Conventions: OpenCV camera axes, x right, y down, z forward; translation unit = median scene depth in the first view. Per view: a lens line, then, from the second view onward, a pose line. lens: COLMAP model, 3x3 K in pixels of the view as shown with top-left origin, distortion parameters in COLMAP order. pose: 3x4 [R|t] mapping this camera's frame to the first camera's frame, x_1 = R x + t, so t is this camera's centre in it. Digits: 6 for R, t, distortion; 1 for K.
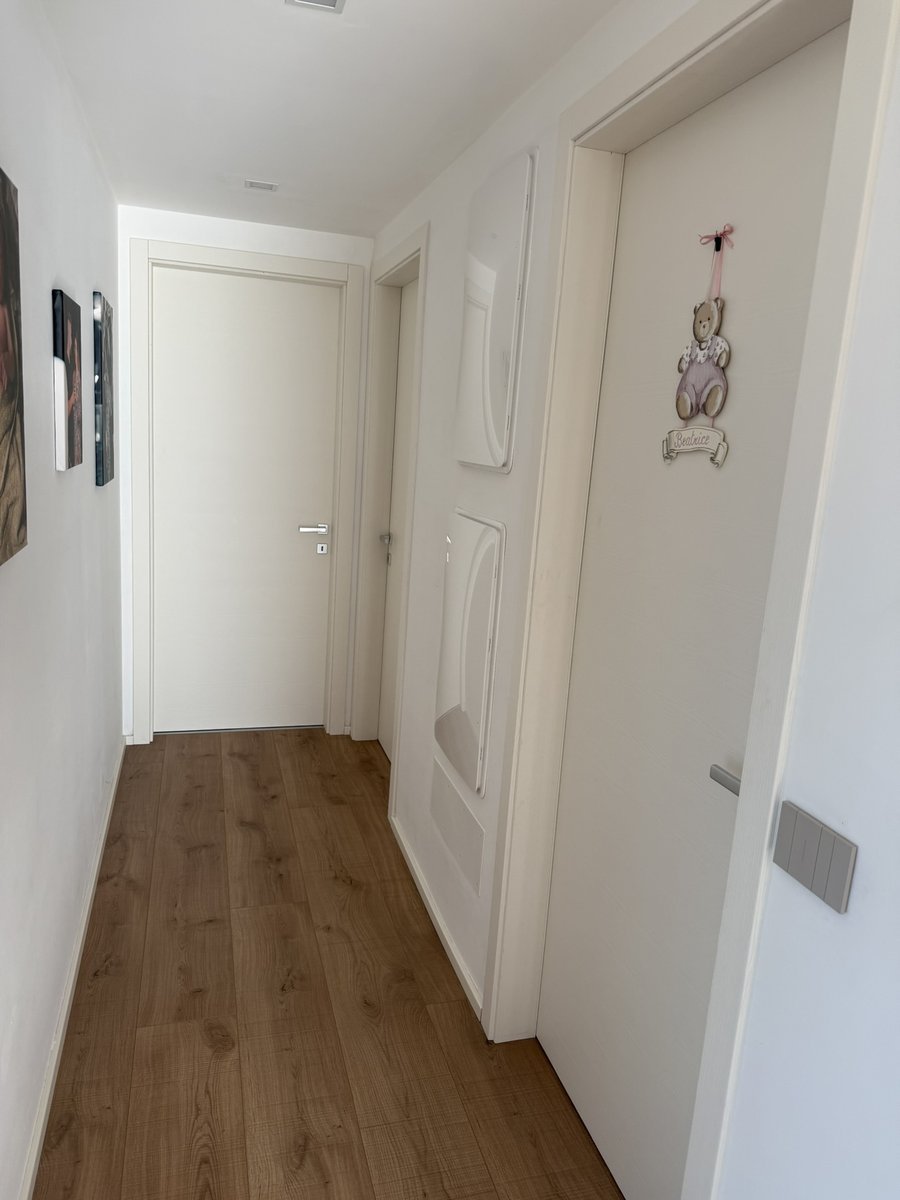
lens RADIAL K [[835.9, 0, 455.7], [0, 835.9, 592.2], [0, 0, 1]] dist [0.043633, -0.040963]
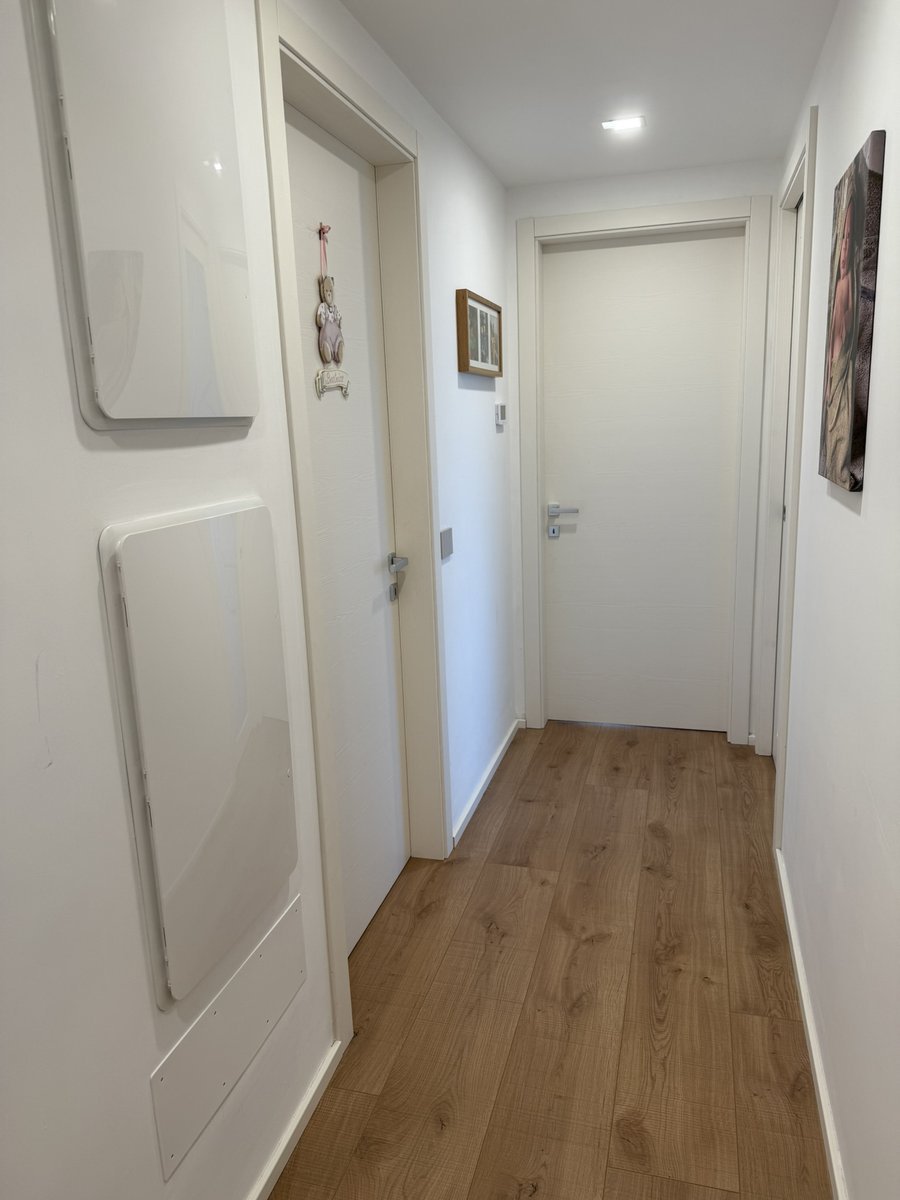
lens RADIAL K [[835.9, 0, 437.9], [0, 835.9, 601.1], [0, 0, 1]] dist [0.043633, -0.040963]
pose [[-0.832279, -0.153095, 0.532798, -0.527149], [0.085340, 0.914269, 0.396017, -0.305682], [-0.547749, 0.375066, -0.747862, 1.675848]]
